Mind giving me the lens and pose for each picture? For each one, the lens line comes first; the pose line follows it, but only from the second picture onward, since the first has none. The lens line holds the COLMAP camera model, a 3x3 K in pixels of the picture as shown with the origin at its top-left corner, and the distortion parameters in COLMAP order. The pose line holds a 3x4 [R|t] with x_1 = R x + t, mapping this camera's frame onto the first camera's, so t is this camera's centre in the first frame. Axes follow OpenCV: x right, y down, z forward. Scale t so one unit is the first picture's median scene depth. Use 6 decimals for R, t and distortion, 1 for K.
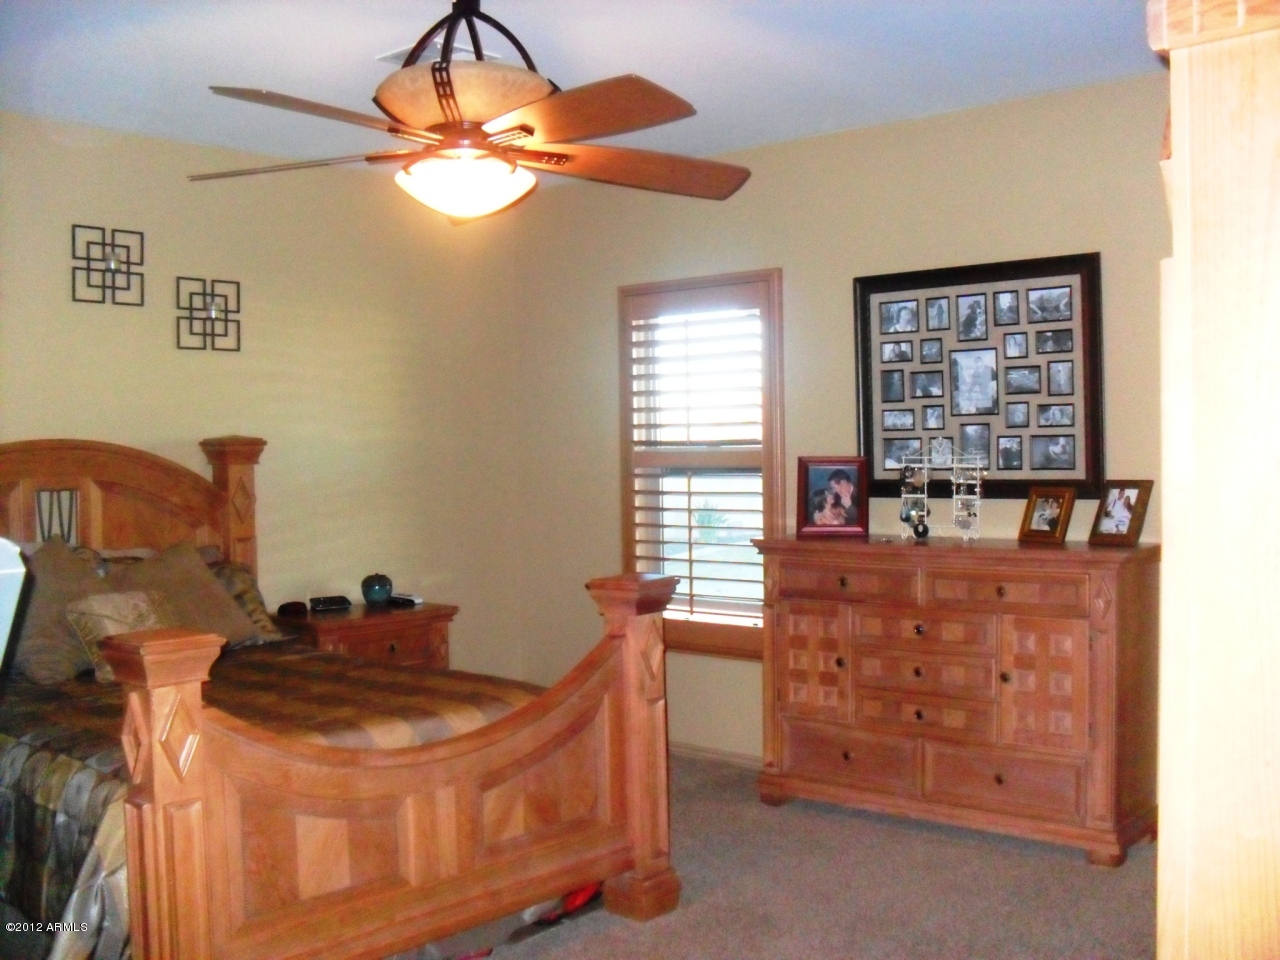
lens RADIAL K [[1333.9, 0, 629.6], [0, 1333.9, 484.7], [0, 0, 1]] dist [-0.209392, 0.285790]
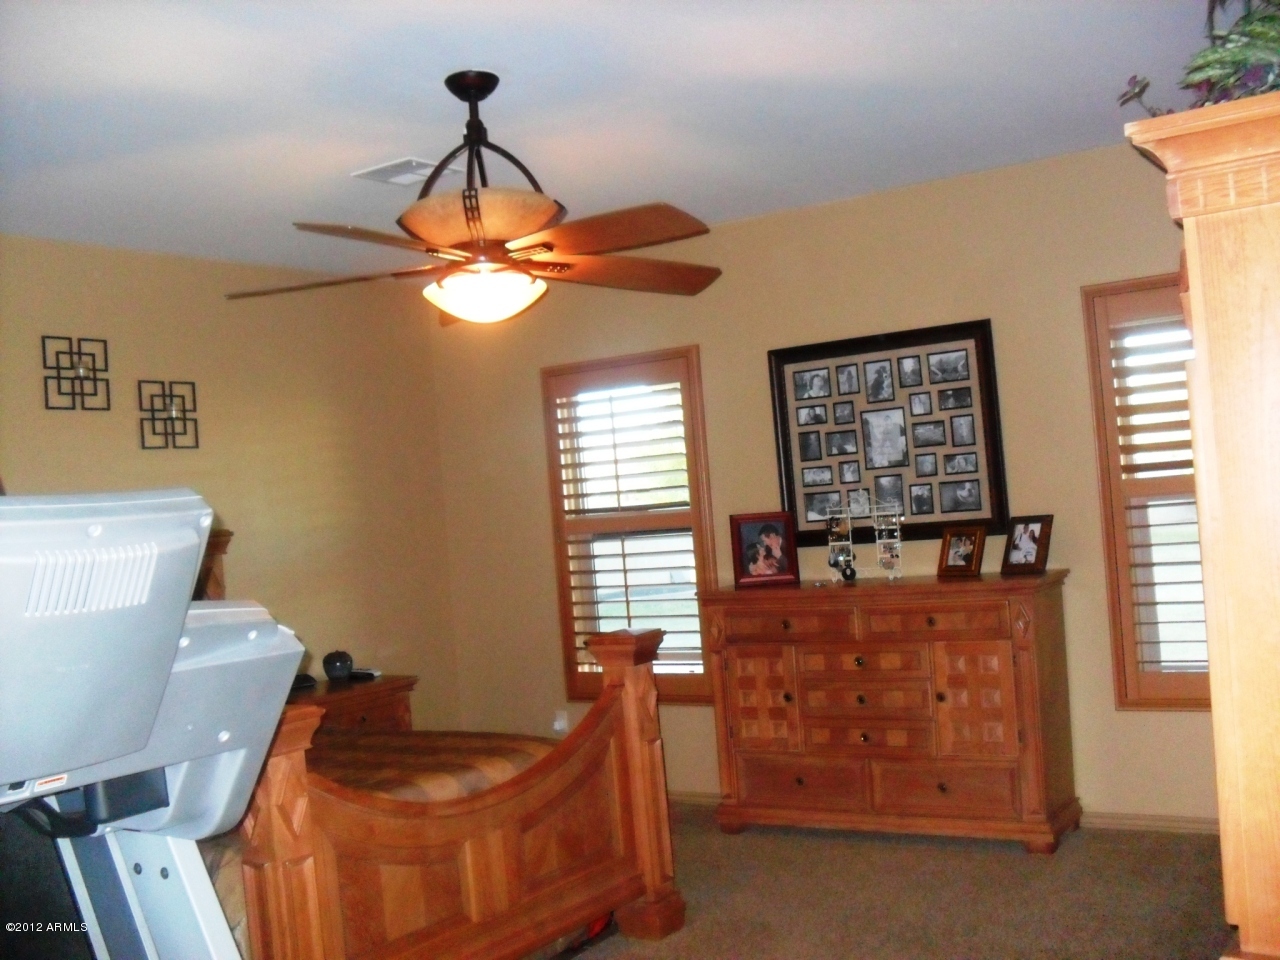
lens RADIAL K [[1333.9, 0, 629.6], [0, 1333.9, 484.7], [0, 0, 1]] dist [-0.209392, 0.285790]
pose [[0.989183, -0.061111, 0.133348, -0.112093], [0.067370, 0.996804, -0.042935, -0.004887], [-0.130298, 0.051455, 0.990139, -0.093951]]
